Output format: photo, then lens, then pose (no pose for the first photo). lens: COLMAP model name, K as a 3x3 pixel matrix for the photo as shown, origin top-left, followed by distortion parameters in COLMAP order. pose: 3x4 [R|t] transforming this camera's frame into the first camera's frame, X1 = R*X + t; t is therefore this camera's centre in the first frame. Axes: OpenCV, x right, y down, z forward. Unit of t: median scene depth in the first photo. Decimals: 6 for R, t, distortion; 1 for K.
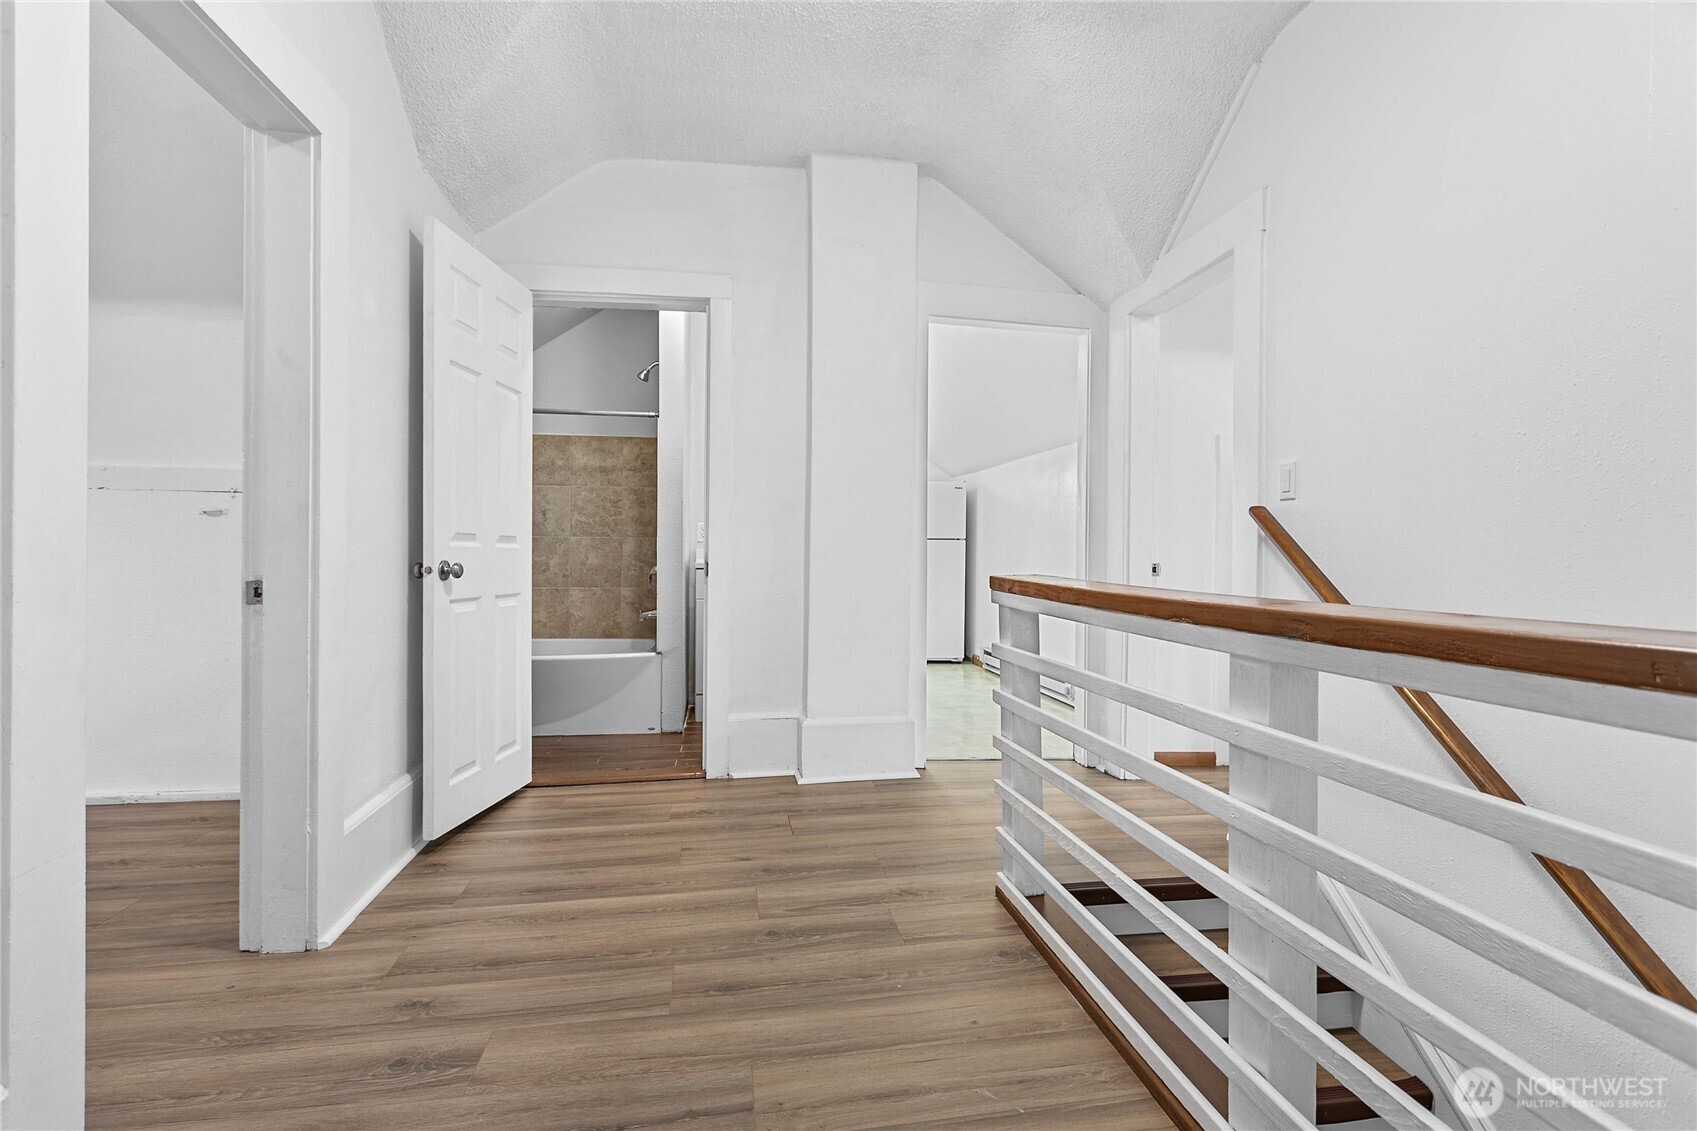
lens RADIAL K [[806.0, 0, 843.2], [0, 806.0, 572.9], [0, 0, 1]] dist [0.001205, 0.001862]
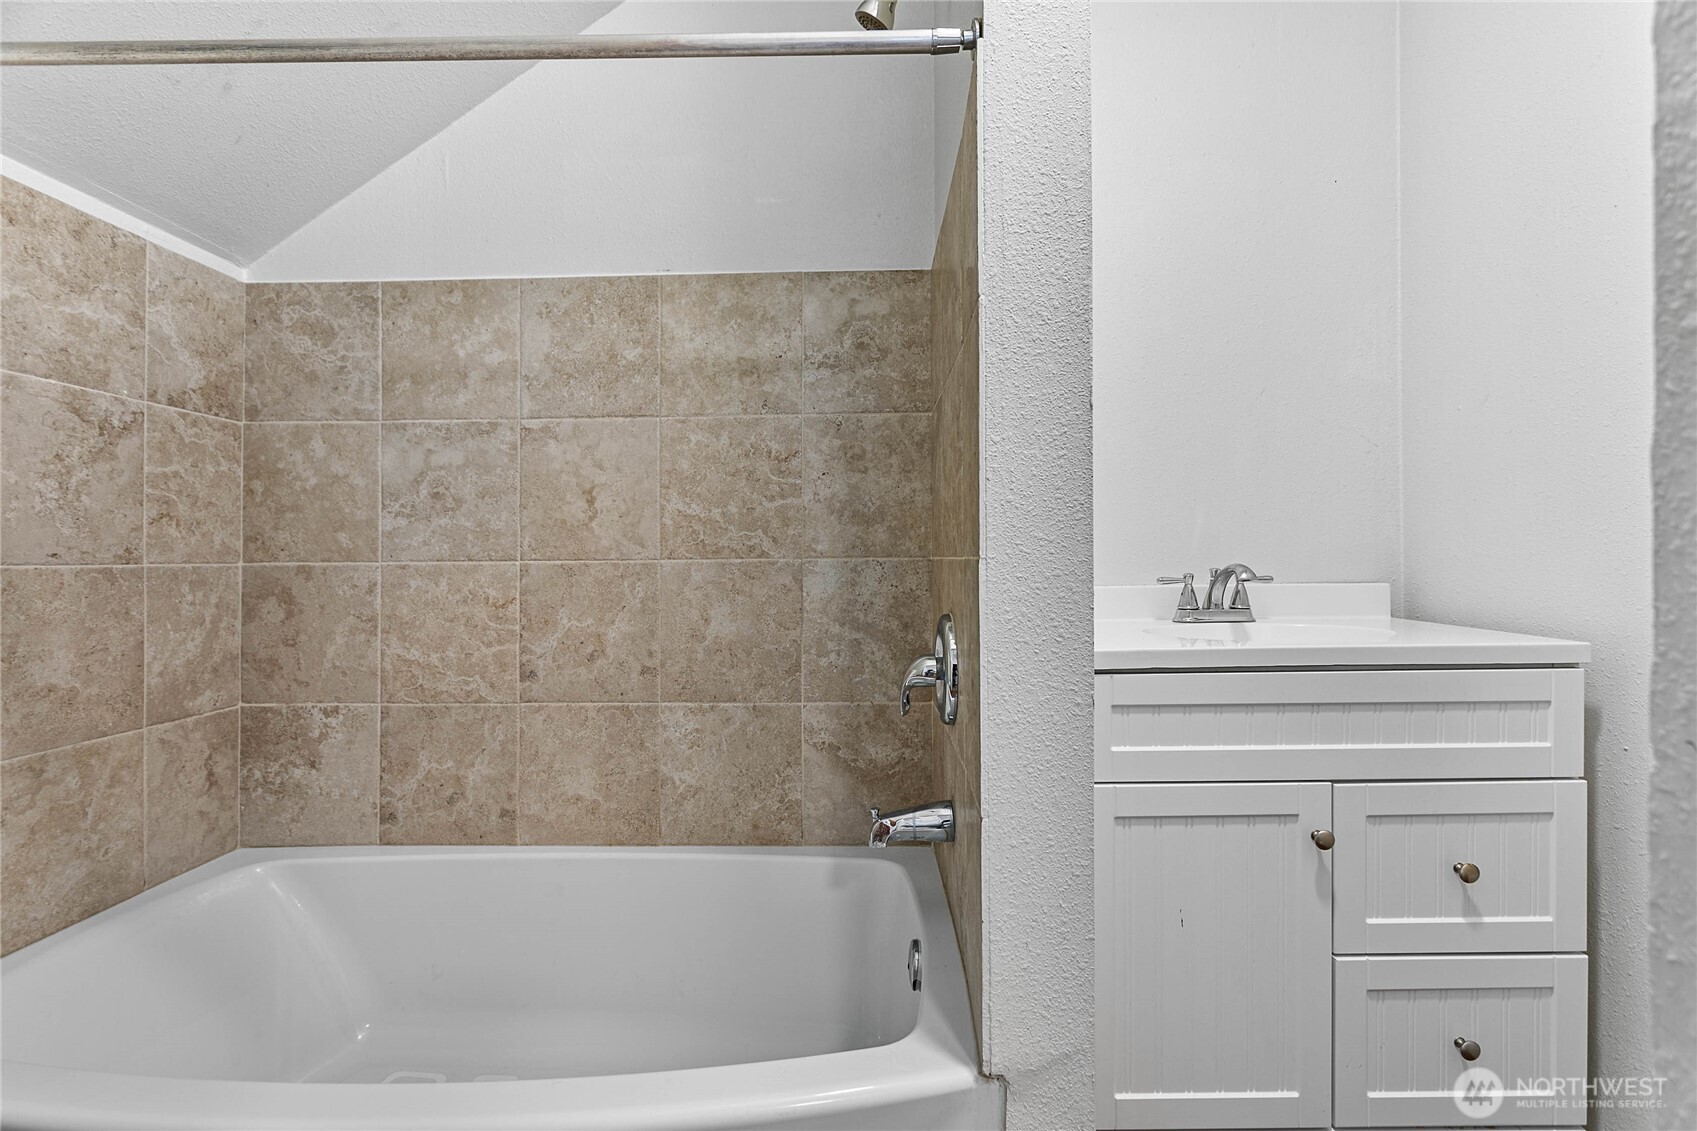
lens RADIAL K [[806.0, 0, 850.1], [0, 806.0, 555.5], [0, 0, 1]] dist [0.001205, 0.001862]
pose [[0.987069, -0.014658, -0.159623, -0.198890], [0.011350, 0.999702, -0.021615, -0.038035], [0.159893, 0.019524, 0.986941, 0.661353]]
